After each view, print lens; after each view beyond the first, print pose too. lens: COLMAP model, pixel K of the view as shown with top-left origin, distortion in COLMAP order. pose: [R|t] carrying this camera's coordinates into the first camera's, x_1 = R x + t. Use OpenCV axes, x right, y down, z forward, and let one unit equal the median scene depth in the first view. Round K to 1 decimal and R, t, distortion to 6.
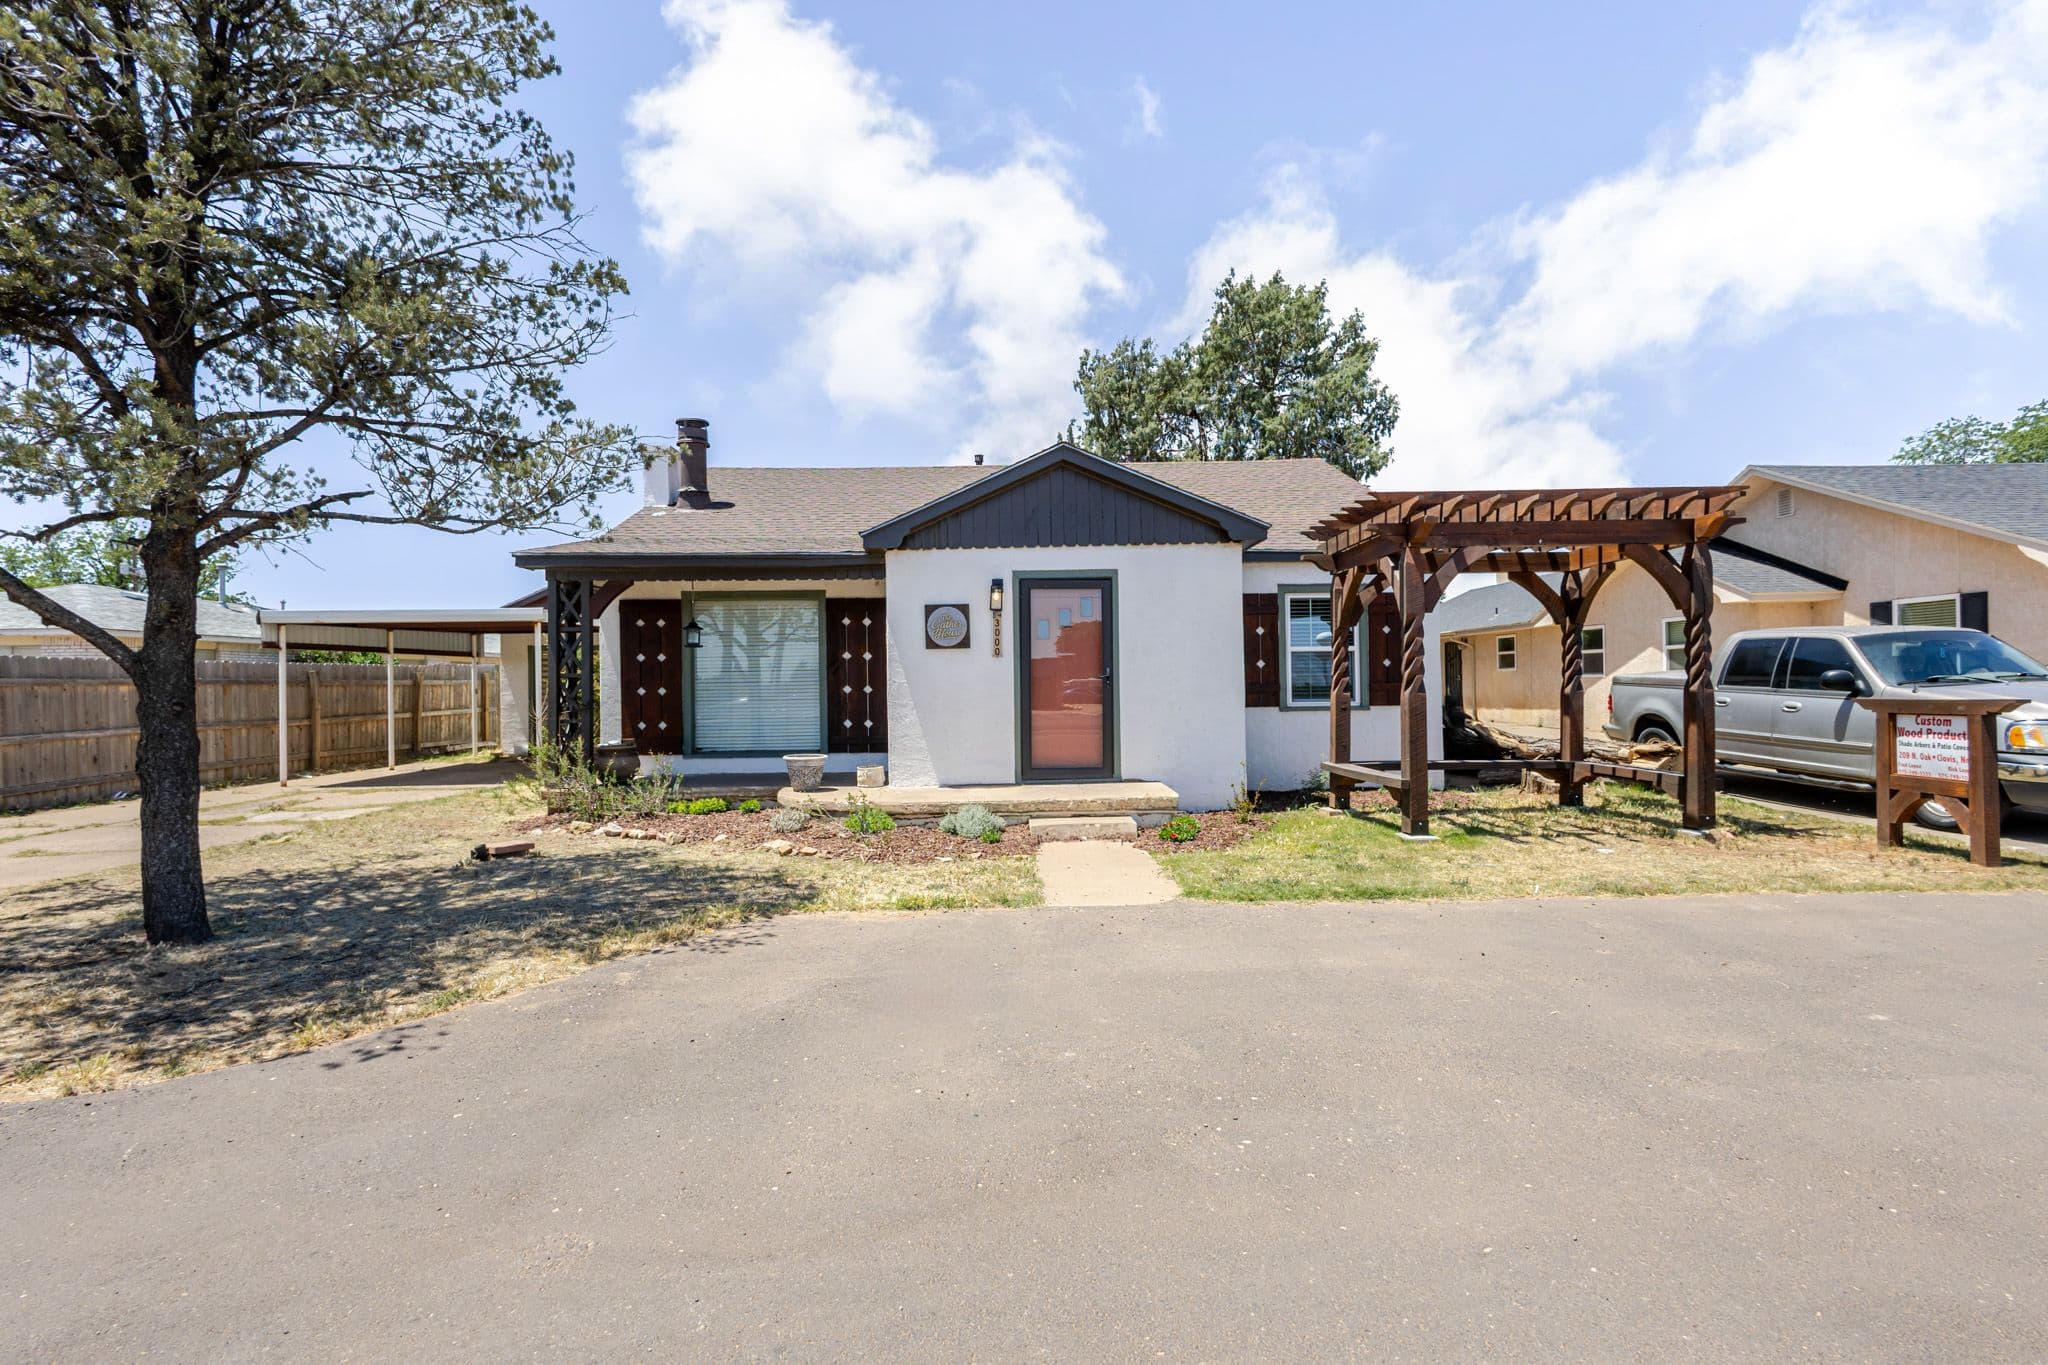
lens RADIAL K [[940.5, 0, 1023.6], [0, 940.5, 679.5], [0, 0, 1]] dist [0.011438, -0.002974]
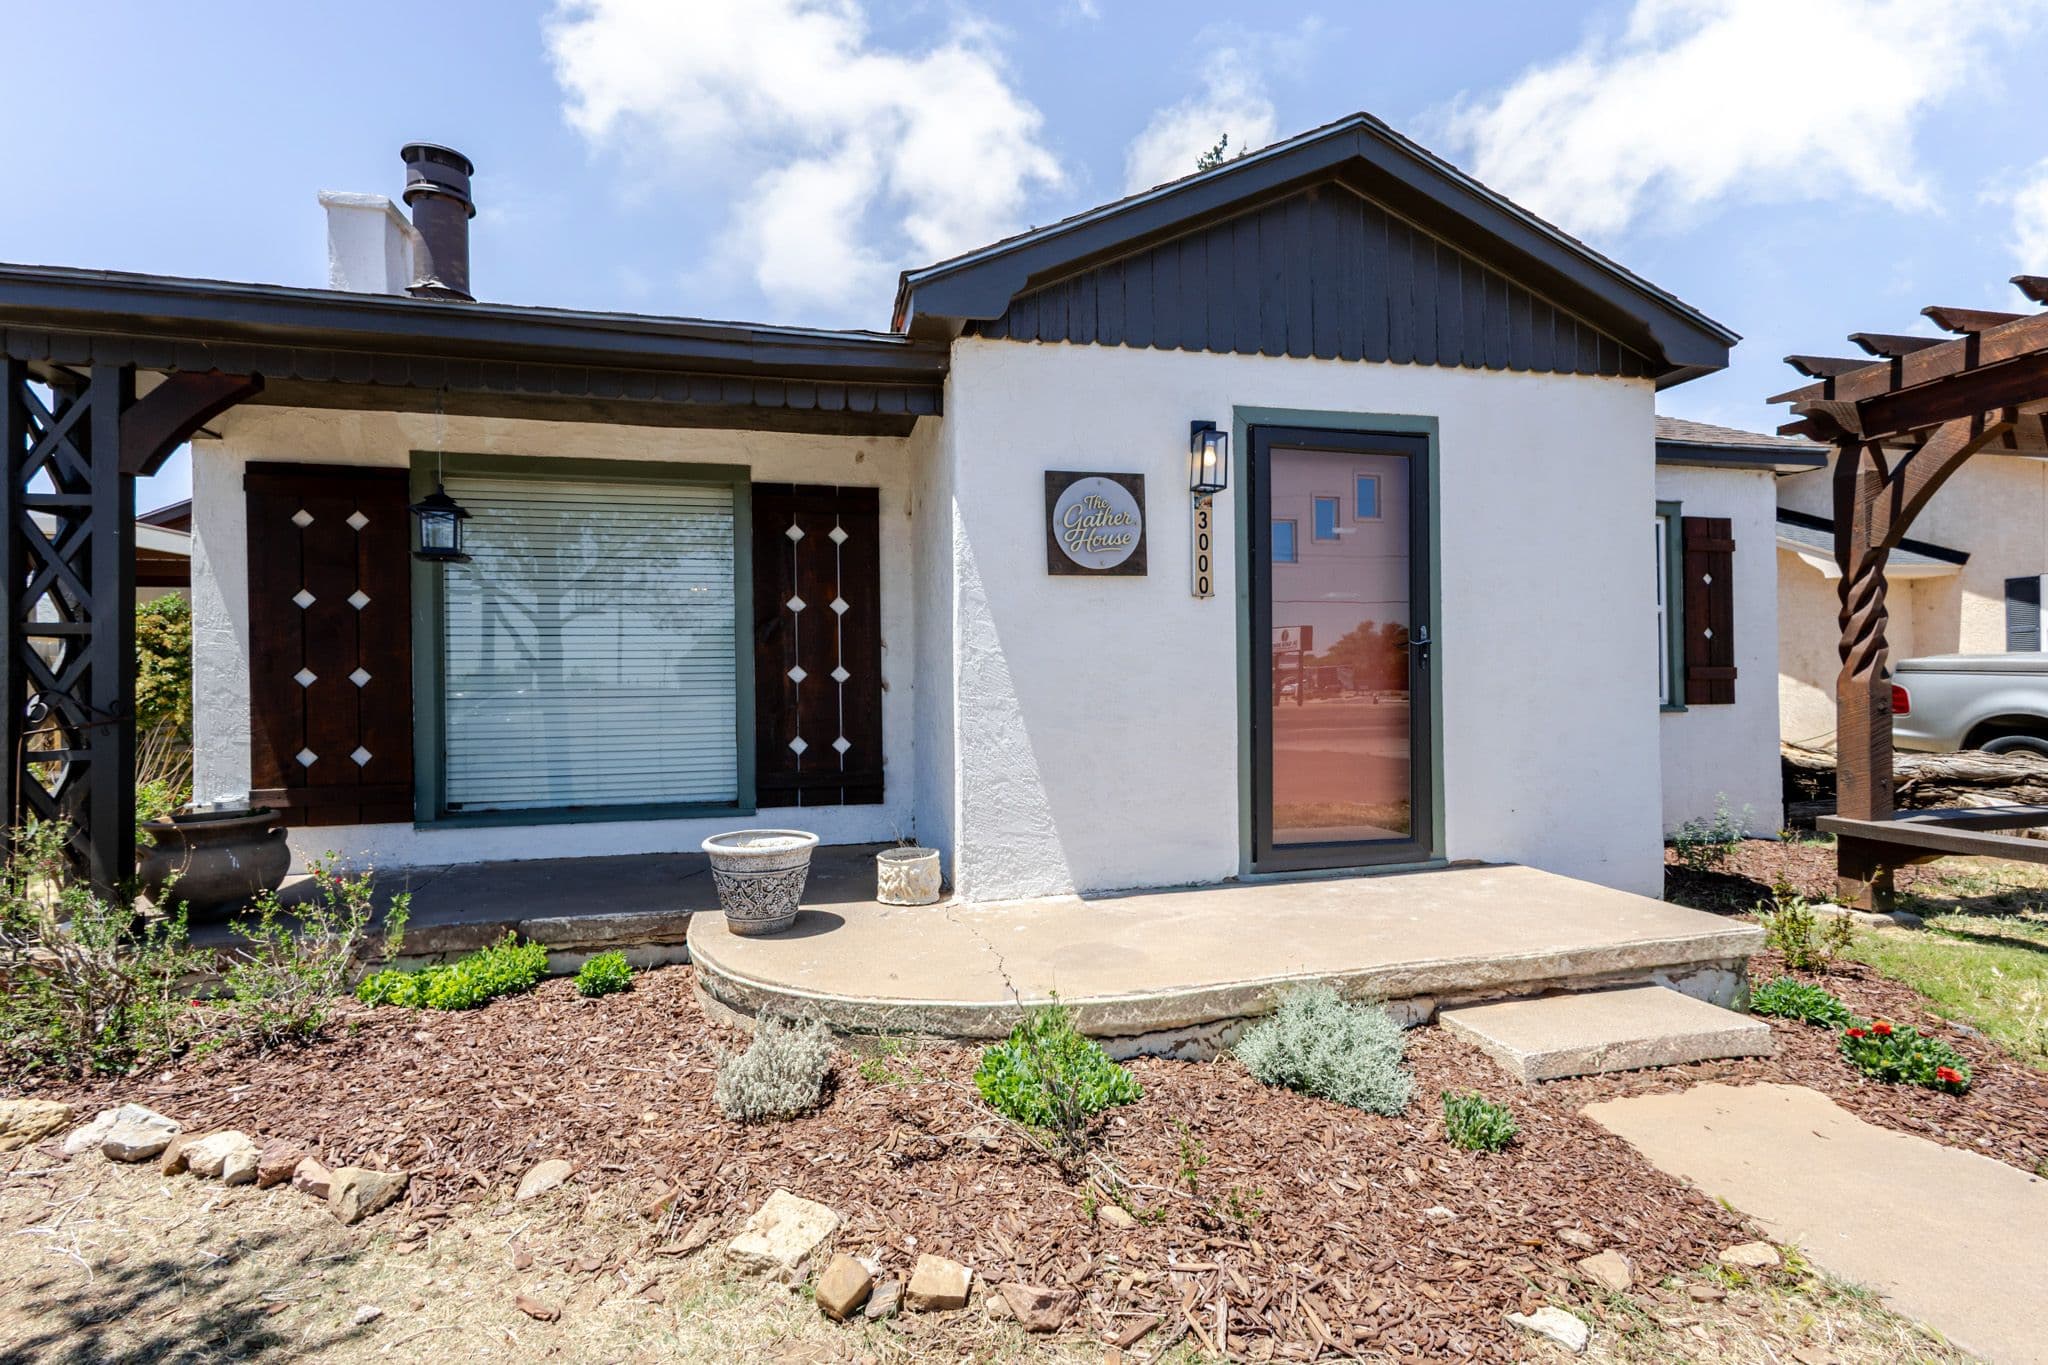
lens RADIAL K [[940.5, 0, 1026.0], [0, 940.5, 679.7], [0, 0, 1]] dist [0.011438, -0.002974]
pose [[0.976340, 0.001856, 0.216232, -0.194462], [-0.001895, 0.999998, -0.000026, 0.014184], [-0.216231, -0.000385, 0.976342, 0.554460]]
